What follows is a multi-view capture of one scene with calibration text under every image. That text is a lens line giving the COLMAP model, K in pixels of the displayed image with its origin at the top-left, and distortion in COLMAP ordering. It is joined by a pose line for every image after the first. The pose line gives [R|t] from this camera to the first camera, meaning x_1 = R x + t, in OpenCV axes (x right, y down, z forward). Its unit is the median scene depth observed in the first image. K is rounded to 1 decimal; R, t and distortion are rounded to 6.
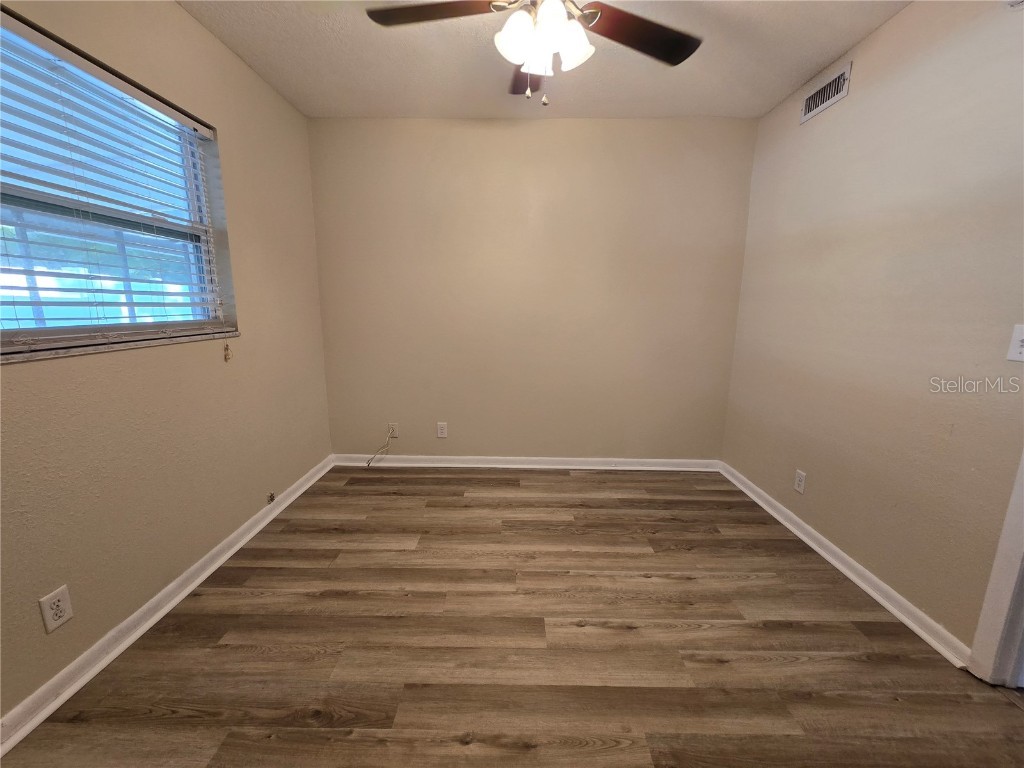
lens RADIAL K [[416.3, 0, 509.1], [0, 416.3, 389.9], [0, 0, 1]] dist [-0.000261, -0.000231]
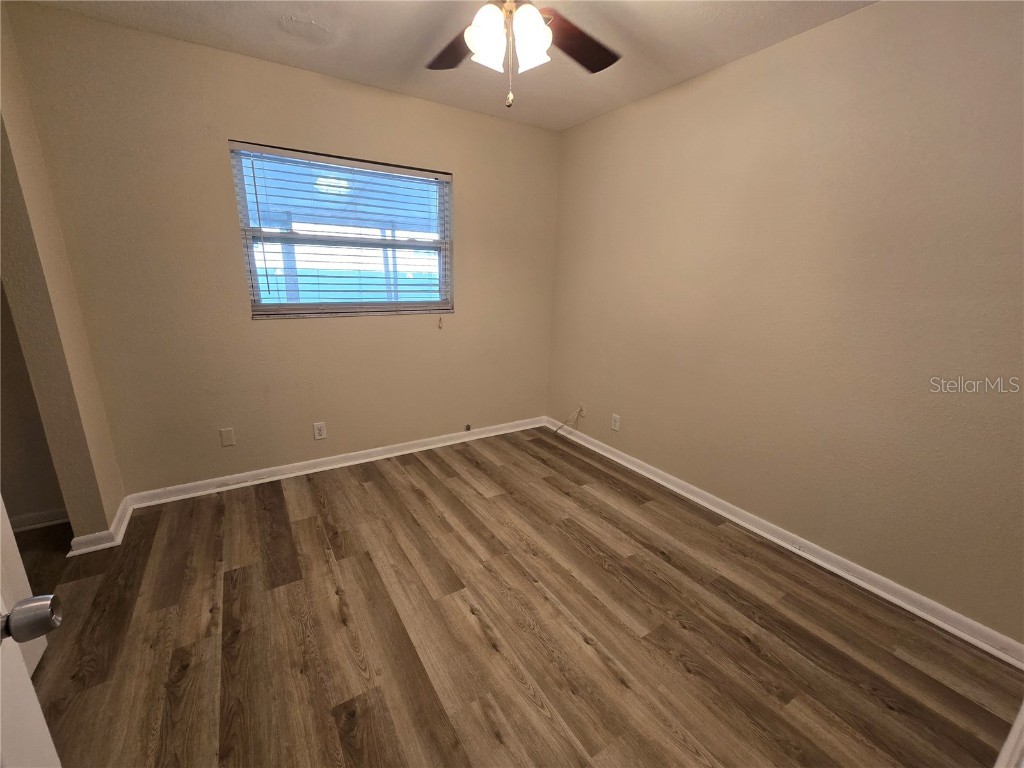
lens RADIAL K [[416.3, 0, 509.1], [0, 416.3, 389.9], [0, 0, 1]] dist [-0.000261, -0.000231]
pose [[0.549609, 0.225791, -0.804331, 0.759336], [-0.185136, 0.971764, 0.146287, -0.122864], [0.814650, 0.068510, 0.575892, 0.343588]]
